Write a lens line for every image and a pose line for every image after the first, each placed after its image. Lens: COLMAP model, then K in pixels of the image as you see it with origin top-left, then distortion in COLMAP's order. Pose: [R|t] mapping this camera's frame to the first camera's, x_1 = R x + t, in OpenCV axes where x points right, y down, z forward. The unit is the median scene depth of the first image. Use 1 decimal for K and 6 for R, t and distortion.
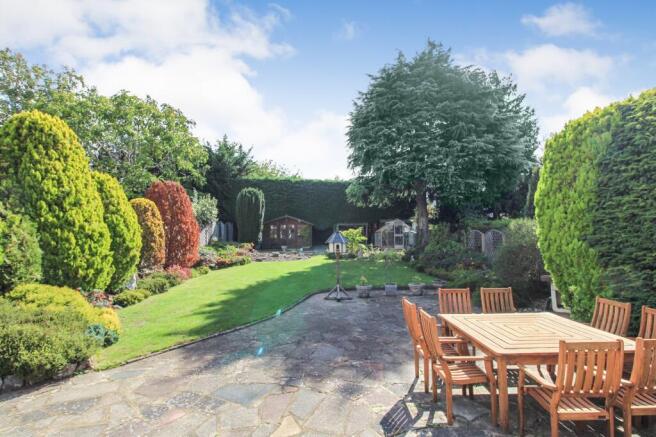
lens RADIAL K [[318.6, 0, 328.0], [0, 318.6, 218.5], [0, 0, 1]] dist [-0.017642, -0.001050]
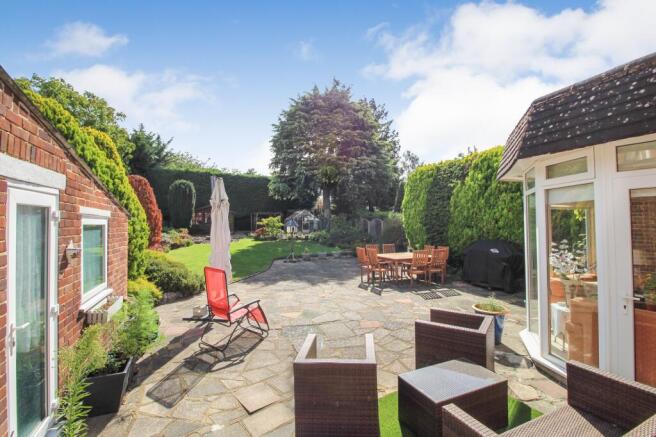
lens RADIAL K [[305.1, 0, 328.0], [0, 305.1, 218.5], [0, 0, 1]] dist [-0.000496, -0.000064]
pose [[0.931772, 0.007729, 0.362961, -0.188638], [-0.021581, 0.999185, 0.034124, -0.008614], [-0.362401, -0.039629, 0.931179, -0.245992]]
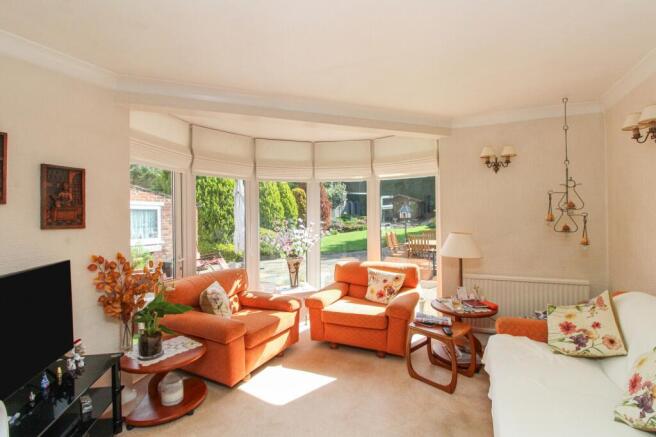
lens RADIAL K [[305.1, 0, 328.0], [0, 305.1, 218.5], [0, 0, 1]] dist [-0.000496, -0.000064]
pose [[0.902330, -0.003120, -0.431034, 0.183251], [0.032804, 0.997571, 0.061451, 0.002402], [0.429796, -0.069589, 0.900241, -0.288212]]
